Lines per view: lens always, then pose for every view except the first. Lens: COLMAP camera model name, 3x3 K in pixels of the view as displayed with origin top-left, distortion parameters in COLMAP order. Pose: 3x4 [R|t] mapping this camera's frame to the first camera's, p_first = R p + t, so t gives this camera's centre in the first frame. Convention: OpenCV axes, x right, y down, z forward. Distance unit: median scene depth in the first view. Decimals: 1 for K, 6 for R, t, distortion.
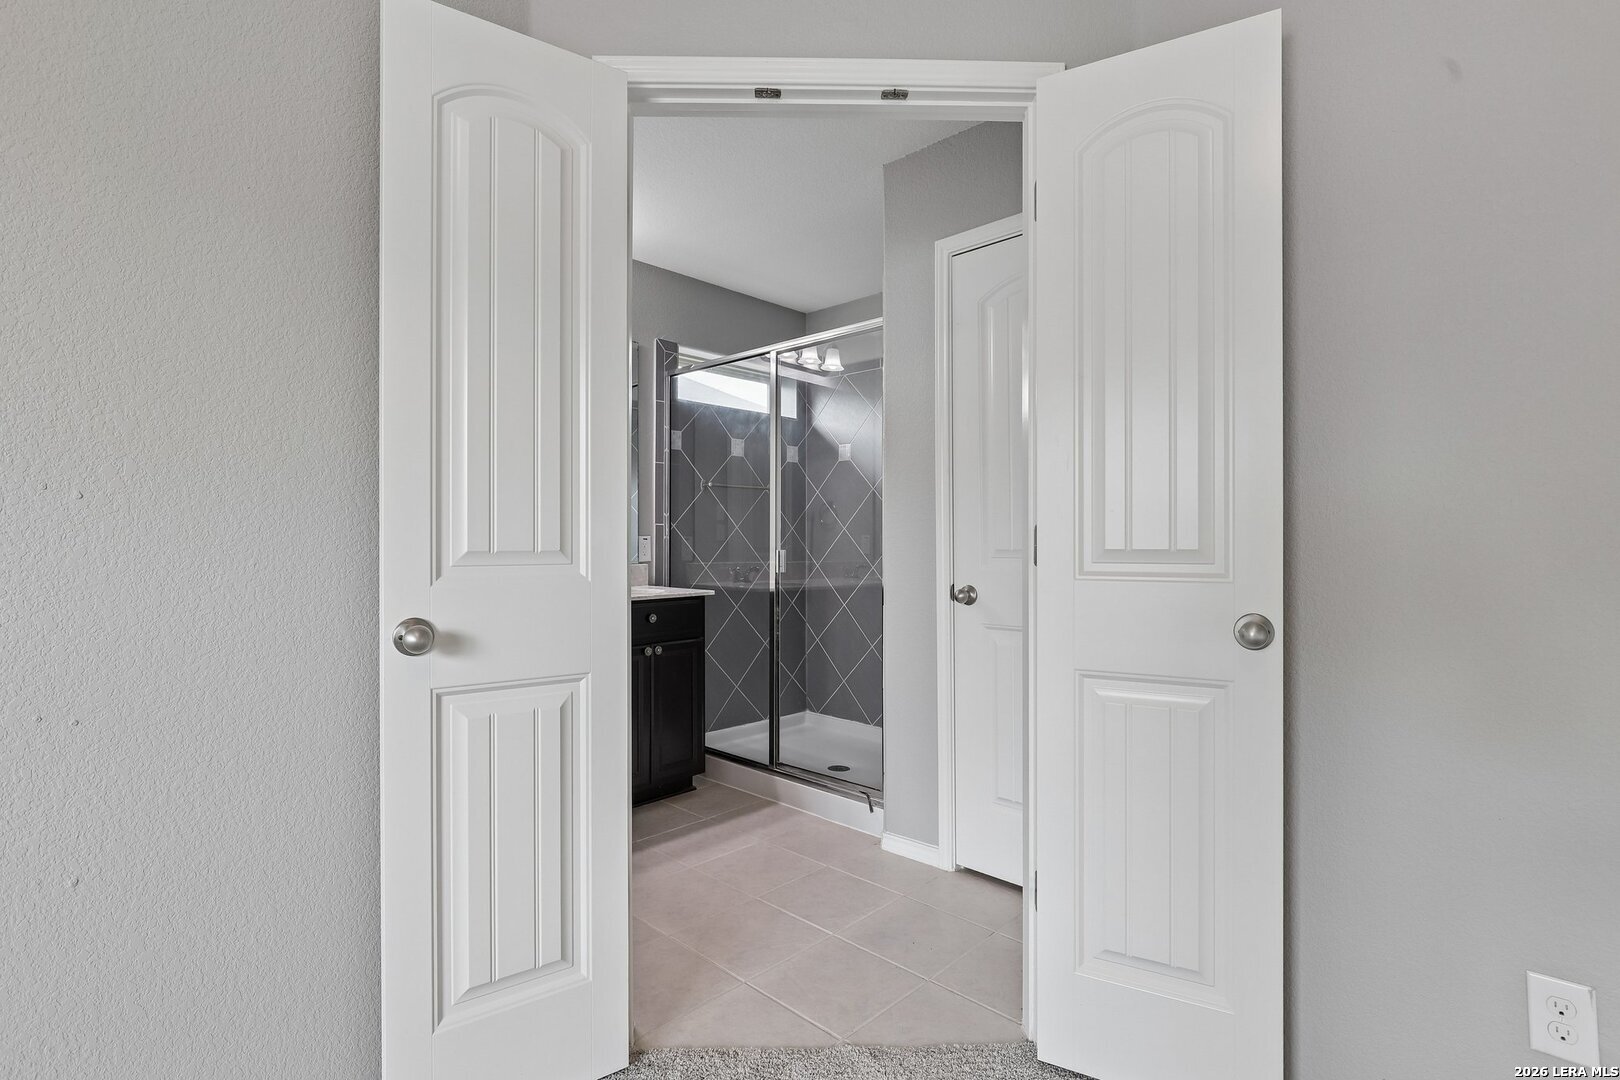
lens RADIAL K [[774.4, 0, 803.5], [0, 774.4, 547.2], [0, 0, 1]] dist [-0.001014, 0.000936]
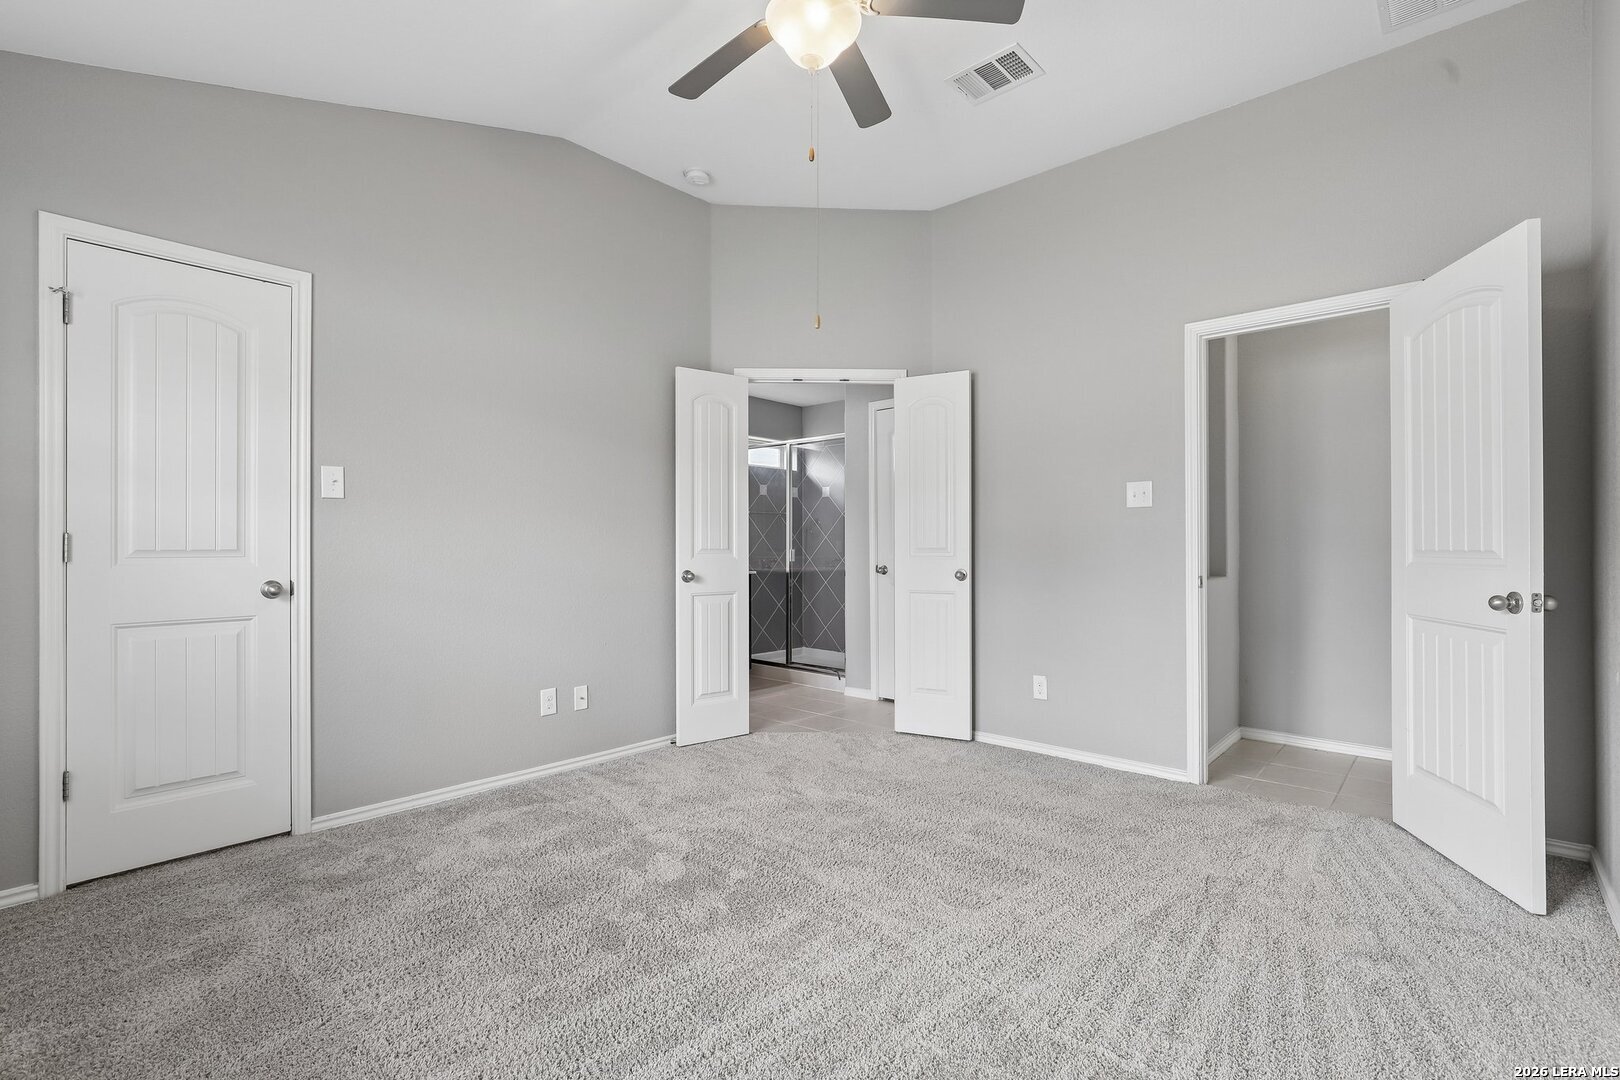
lens RADIAL K [[747.9, 0, 818.9], [0, 747.9, 540.6], [0, 0, 1]] dist [-0.000986, 0.000492]
pose [[0.999038, -0.002257, 0.043789, -0.039159], [0.002769, 0.999929, -0.011629, 0.003131], [-0.043760, 0.011739, 0.998973, -0.738627]]
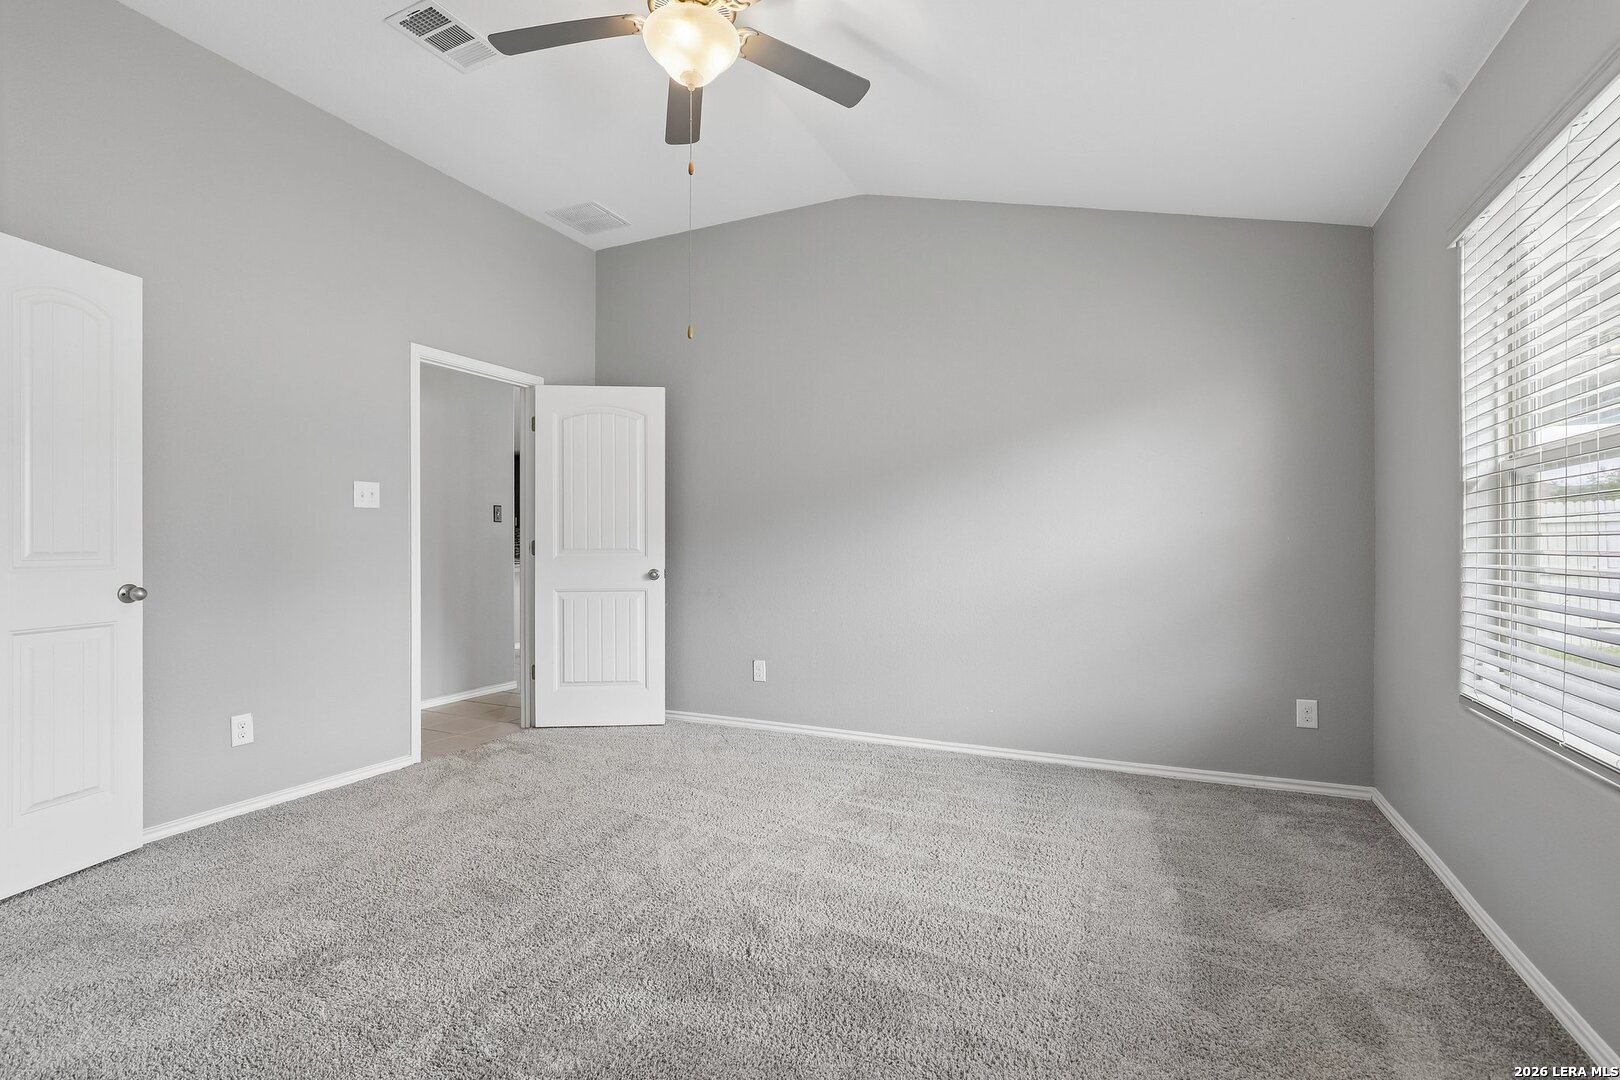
lens RADIAL K [[732.7, 0, 833.9], [0, 732.7, 543.4], [0, 0, 1]] dist [-0.005134, -0.000303]
pose [[-0.352356, 0.003137, 0.935861, -0.681894], [0.006862, 0.999976, -0.000768, -0.000218], [-0.935841, 0.006151, -0.352369, 0.004274]]
